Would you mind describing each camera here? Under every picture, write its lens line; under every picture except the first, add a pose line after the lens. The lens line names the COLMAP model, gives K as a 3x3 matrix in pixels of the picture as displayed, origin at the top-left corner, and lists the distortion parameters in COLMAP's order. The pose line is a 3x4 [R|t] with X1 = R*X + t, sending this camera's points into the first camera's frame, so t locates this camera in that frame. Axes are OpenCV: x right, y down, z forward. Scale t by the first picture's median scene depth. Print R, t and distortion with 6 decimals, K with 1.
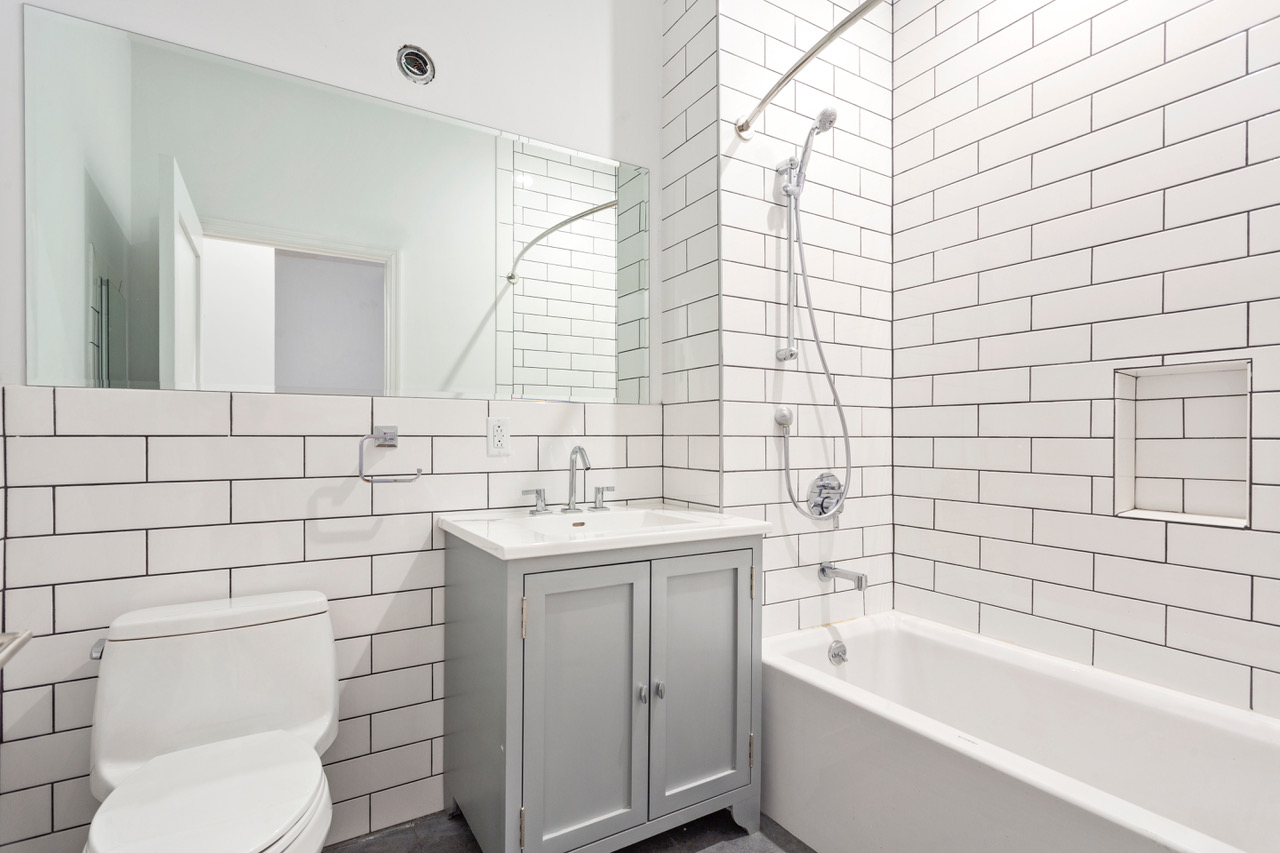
lens RADIAL K [[615.5, 0, 640.0], [0, 615.5, 426.5], [0, 0, 1]] dist [0.002022, 0.001224]
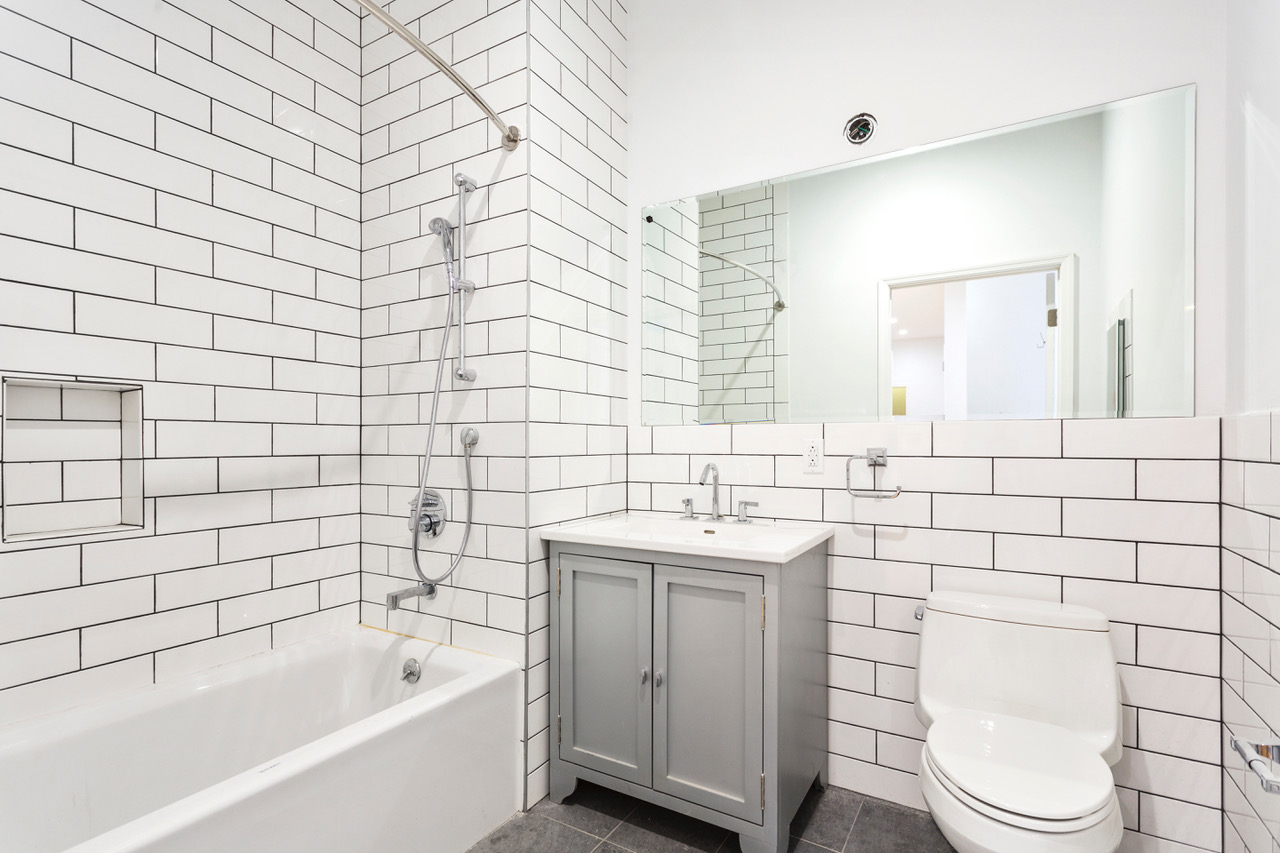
lens RADIAL K [[560.7, 0, 700.9], [0, 560.7, 451.0], [0, 0, 1]] dist [-0.001547, 0.000116]
pose [[0.517844, -0.006098, -0.855453, 0.790558], [0.009787, 0.999951, -0.001204, 0.008658], [0.855419, -0.007749, 0.517879, 0.444892]]
